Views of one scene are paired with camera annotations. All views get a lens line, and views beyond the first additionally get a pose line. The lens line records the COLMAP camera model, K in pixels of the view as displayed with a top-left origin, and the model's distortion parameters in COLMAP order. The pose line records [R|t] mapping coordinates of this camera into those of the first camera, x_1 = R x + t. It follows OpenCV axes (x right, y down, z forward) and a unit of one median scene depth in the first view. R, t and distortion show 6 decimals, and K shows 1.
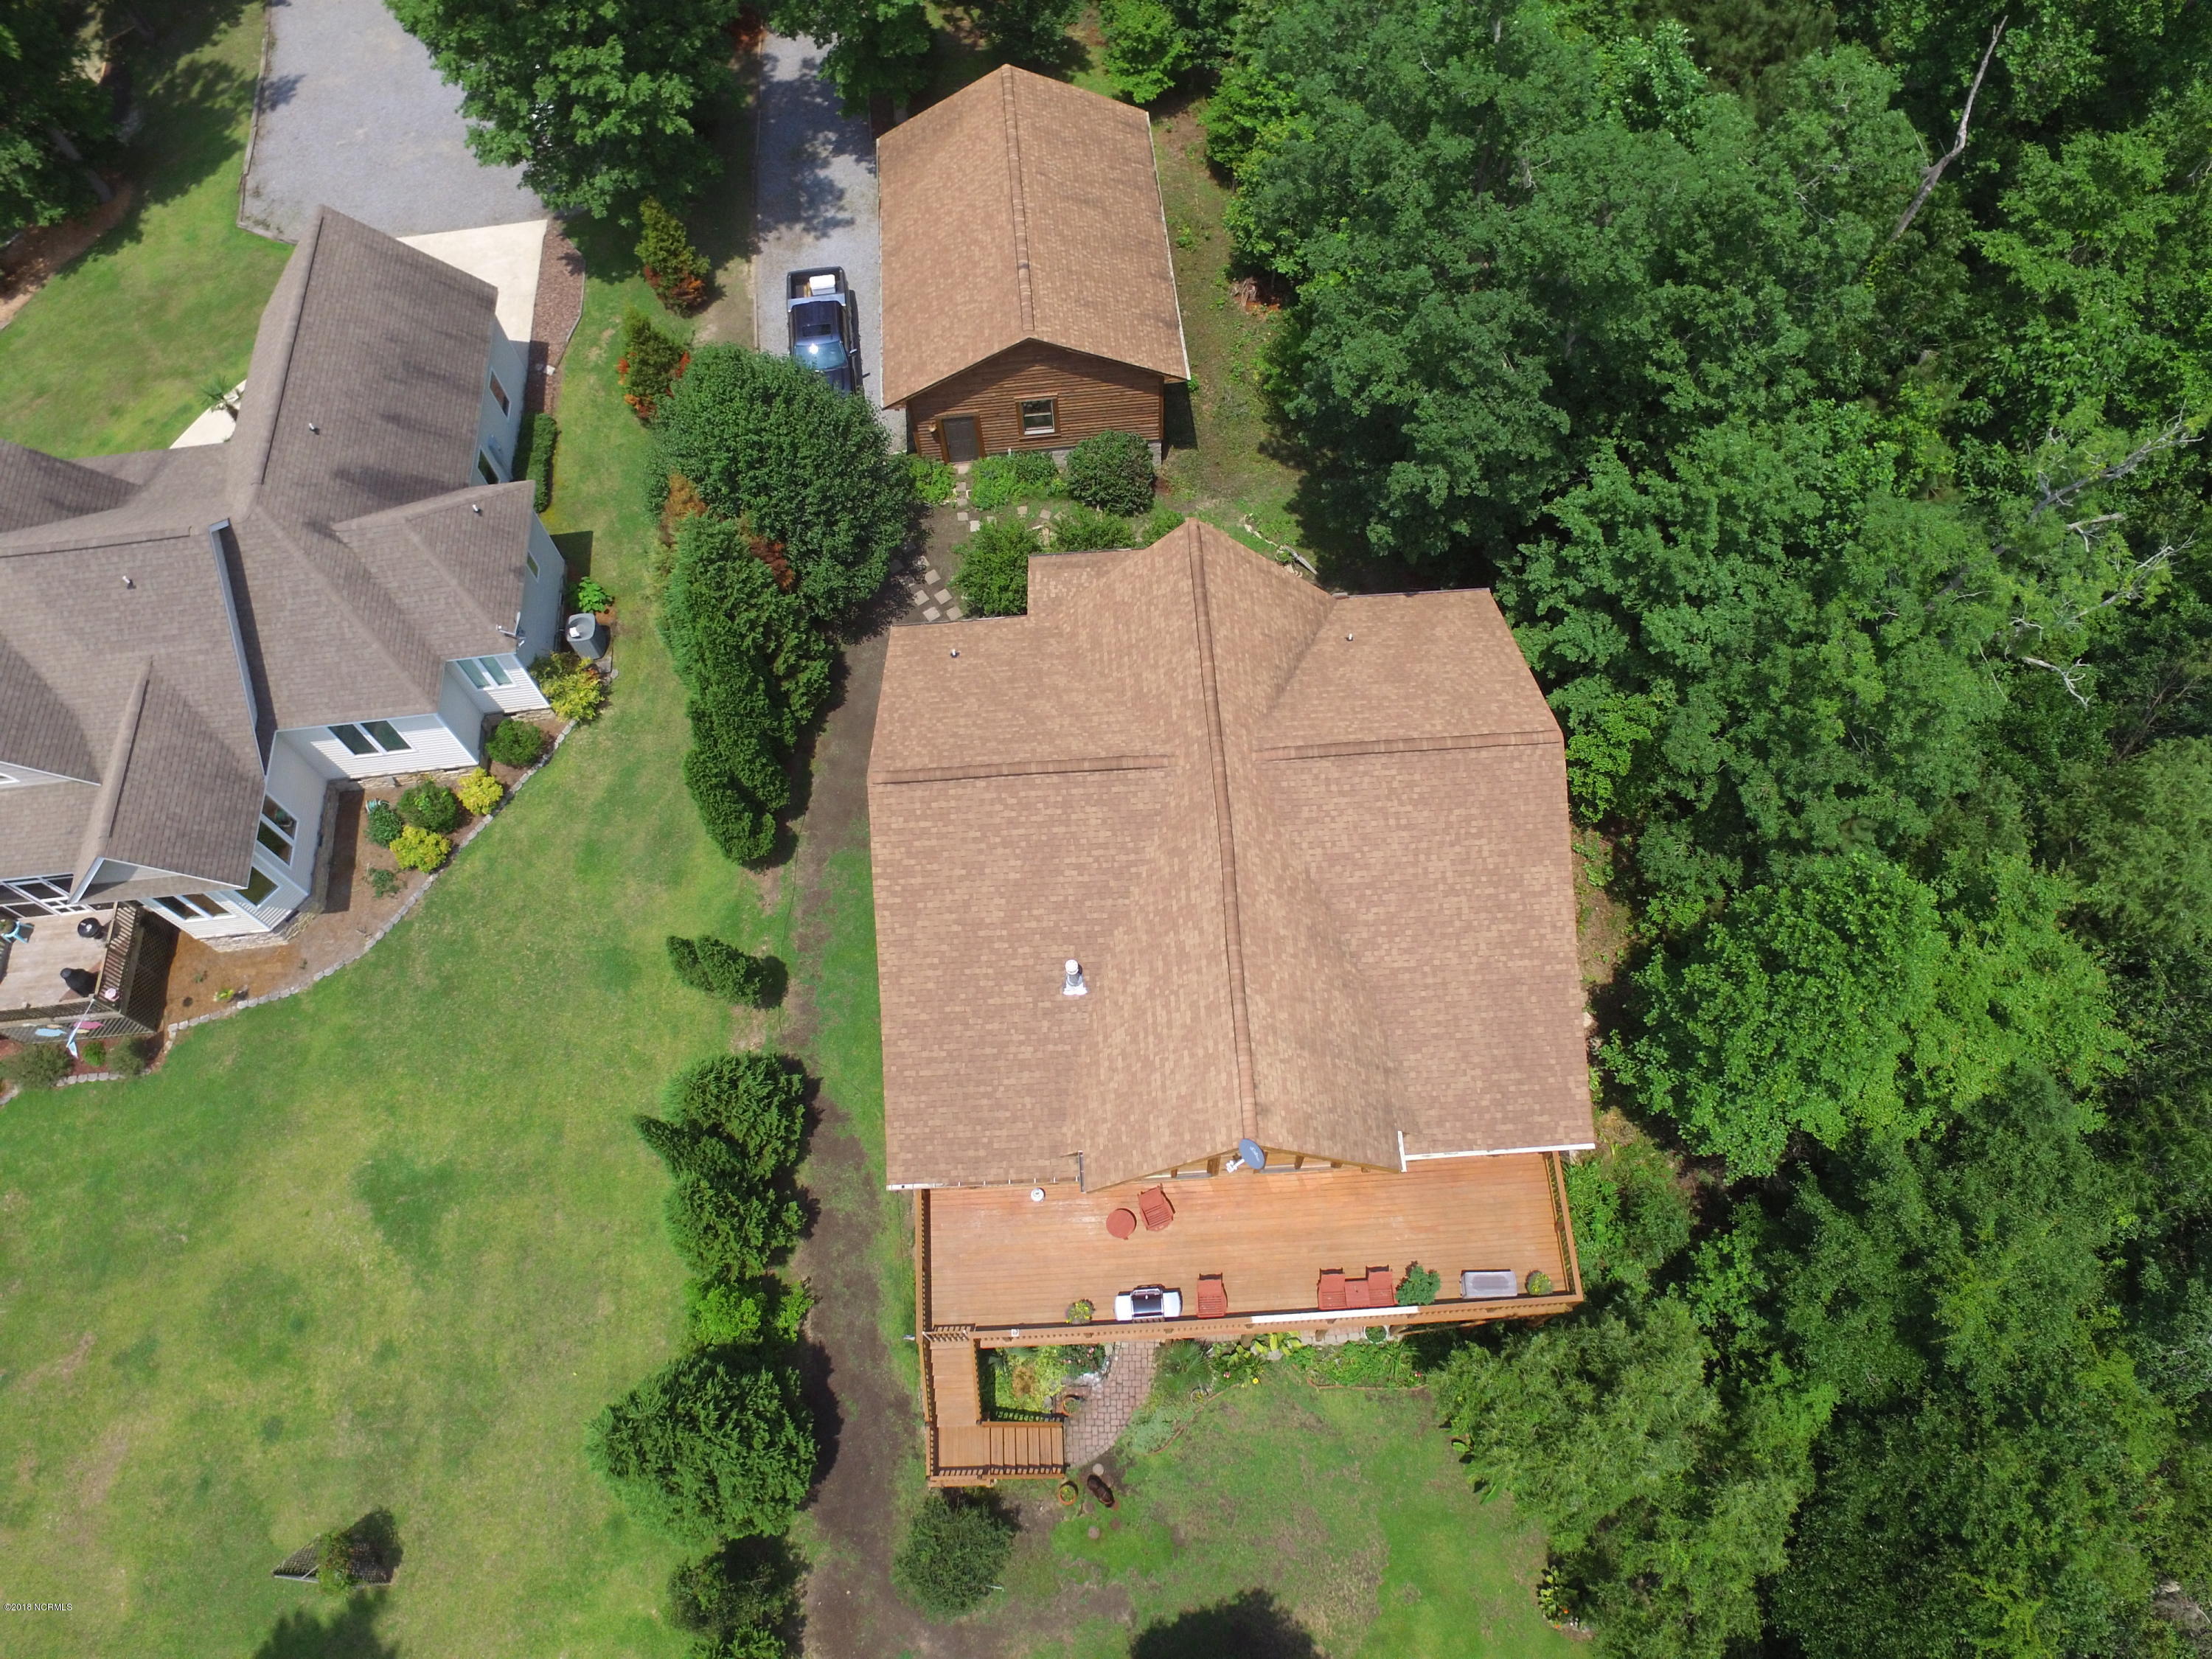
lens RADIAL K [[1488.3, 0, 1103.1], [0, 1488.3, 829.5], [0, 0, 1]] dist [-0.122177, 0.088493]
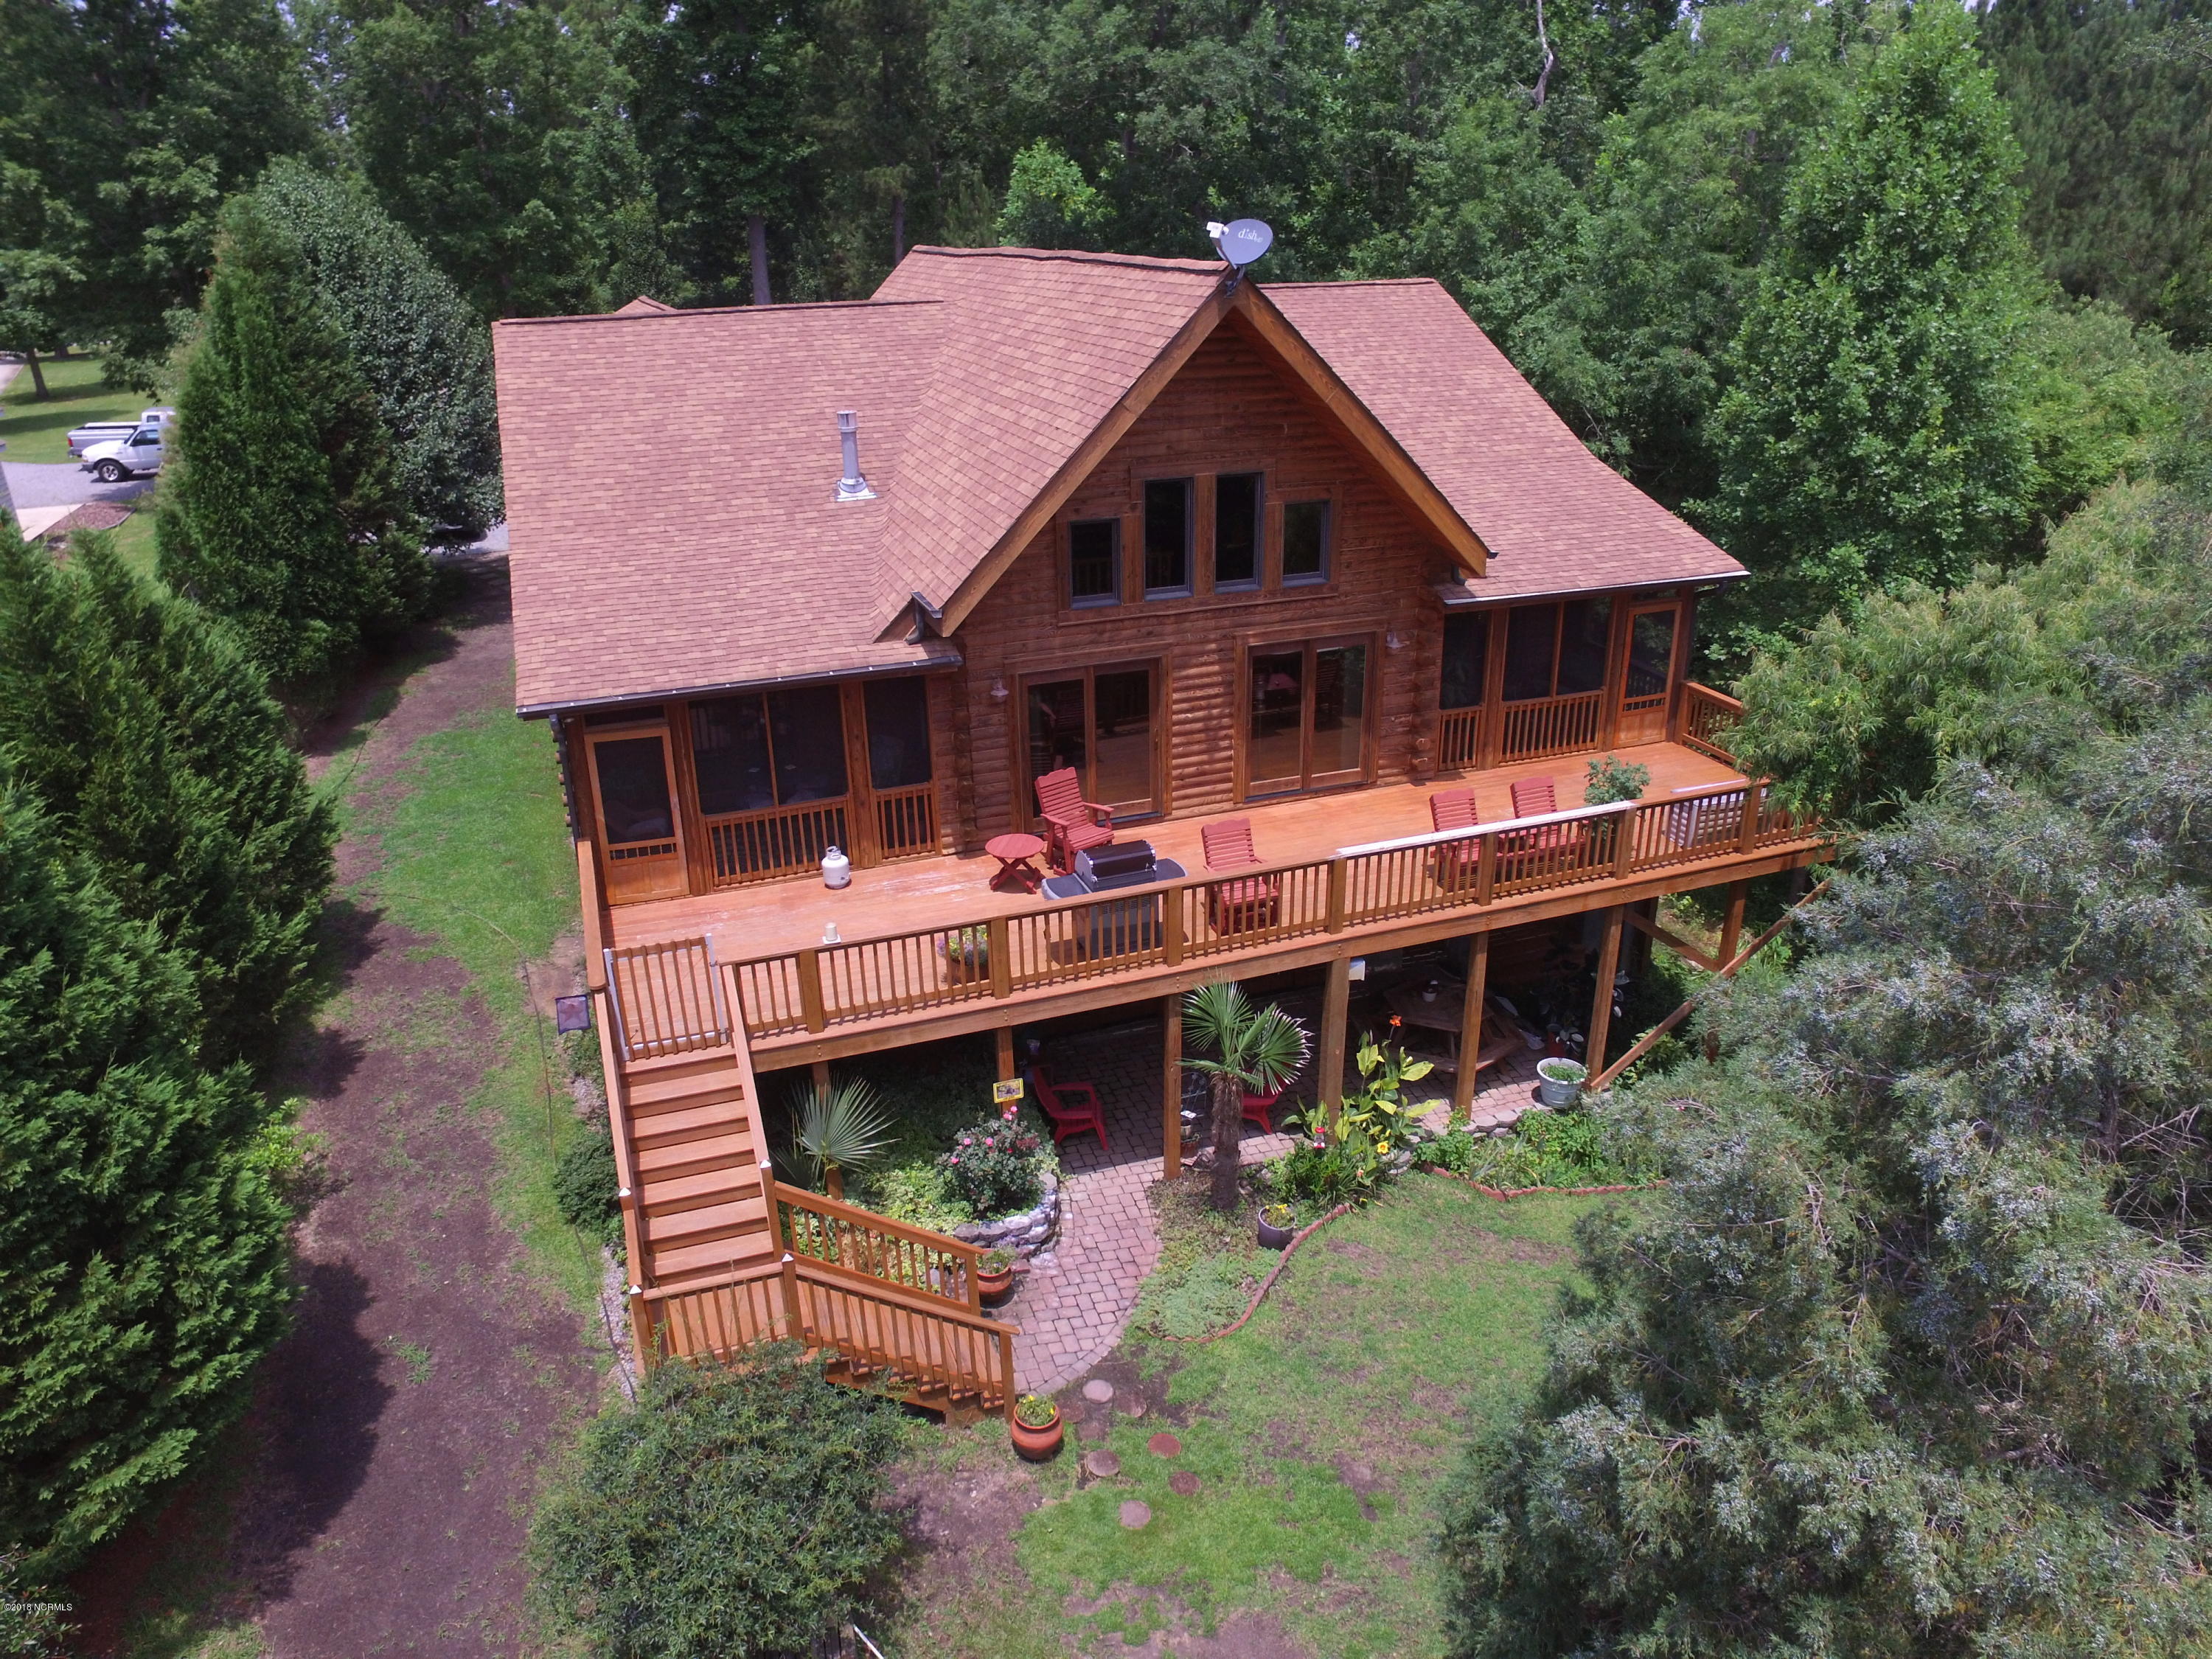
lens RADIAL K [[1488.3, 0, 1102.8], [0, 1488.3, 833.5], [0, 0, 1]] dist [-0.122177, 0.088493]
pose [[0.957659, -0.095198, 0.271711, -0.088703], [0.250838, 0.739114, -0.625133, 0.548272], [-0.141314, 0.666820, 0.731698, 0.598162]]
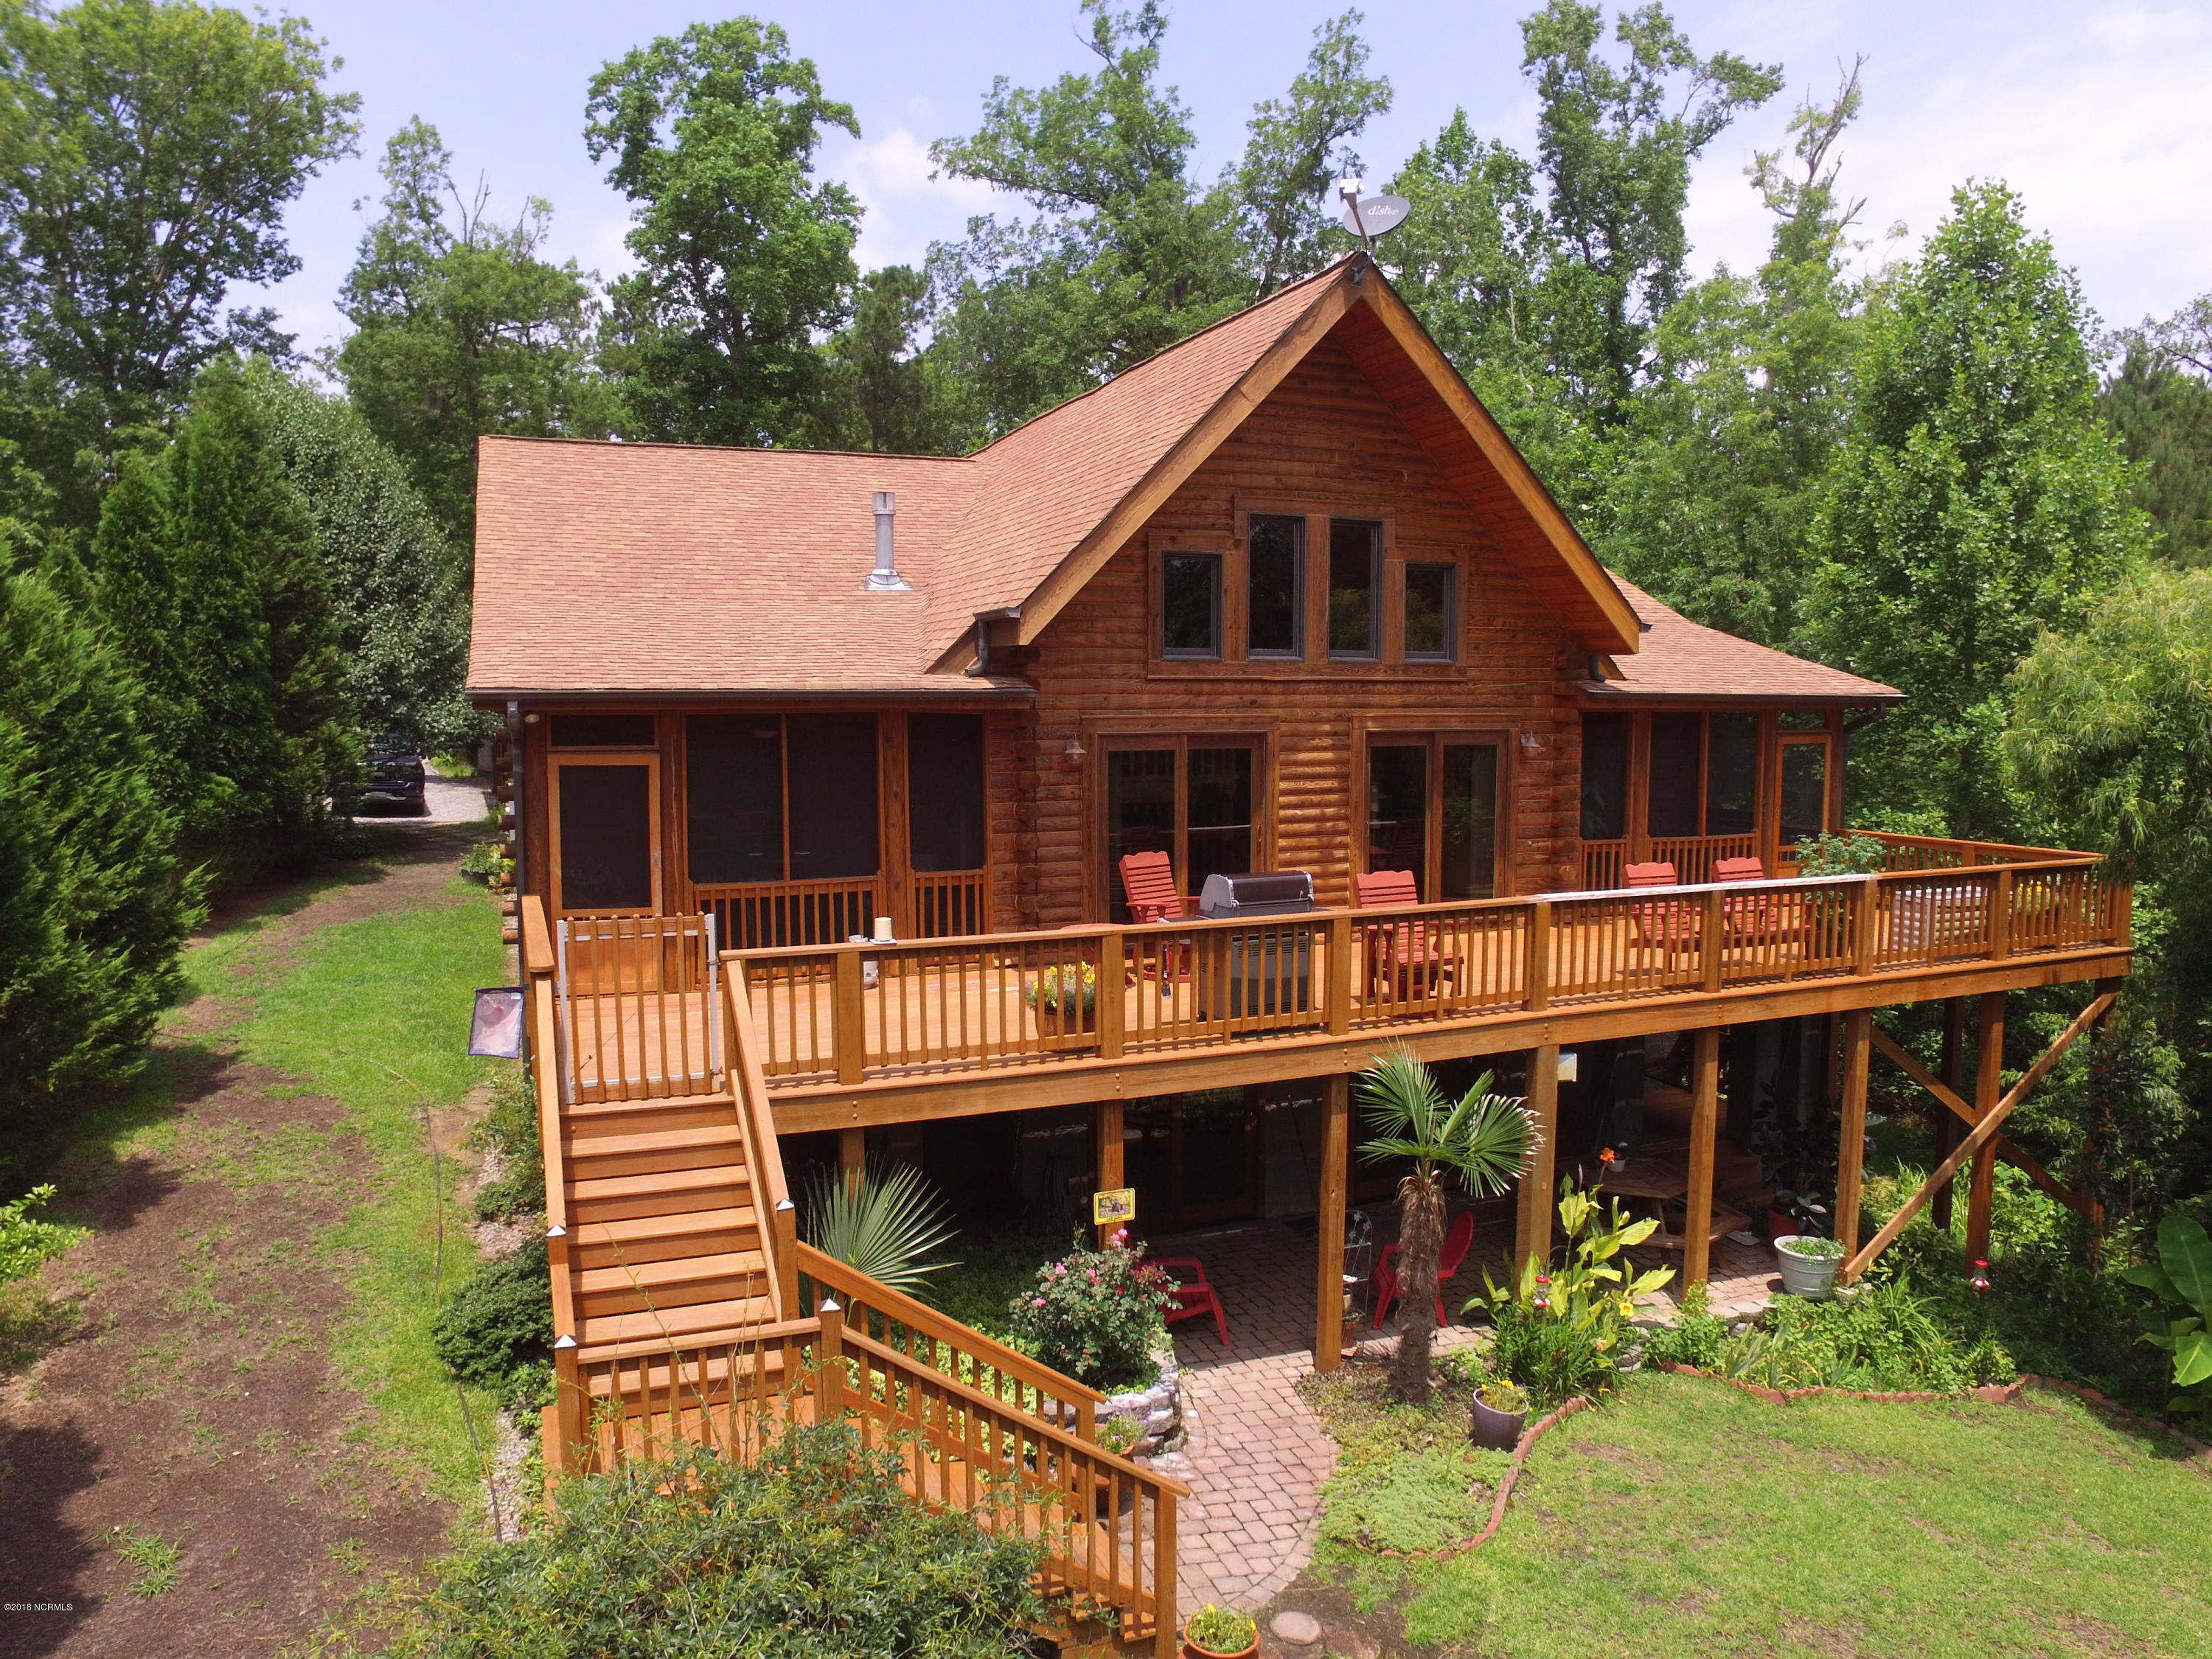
lens RADIAL K [[1488.3, 0, 1105.1], [0, 1488.3, 833.5], [0, 0, 1]] dist [-0.122177, 0.088493]
pose [[0.944098, 0.005196, 0.329623, -0.105269], [0.280130, 0.514485, -0.810452, 0.531046], [-0.173797, 0.857484, 0.484269, 0.752449]]
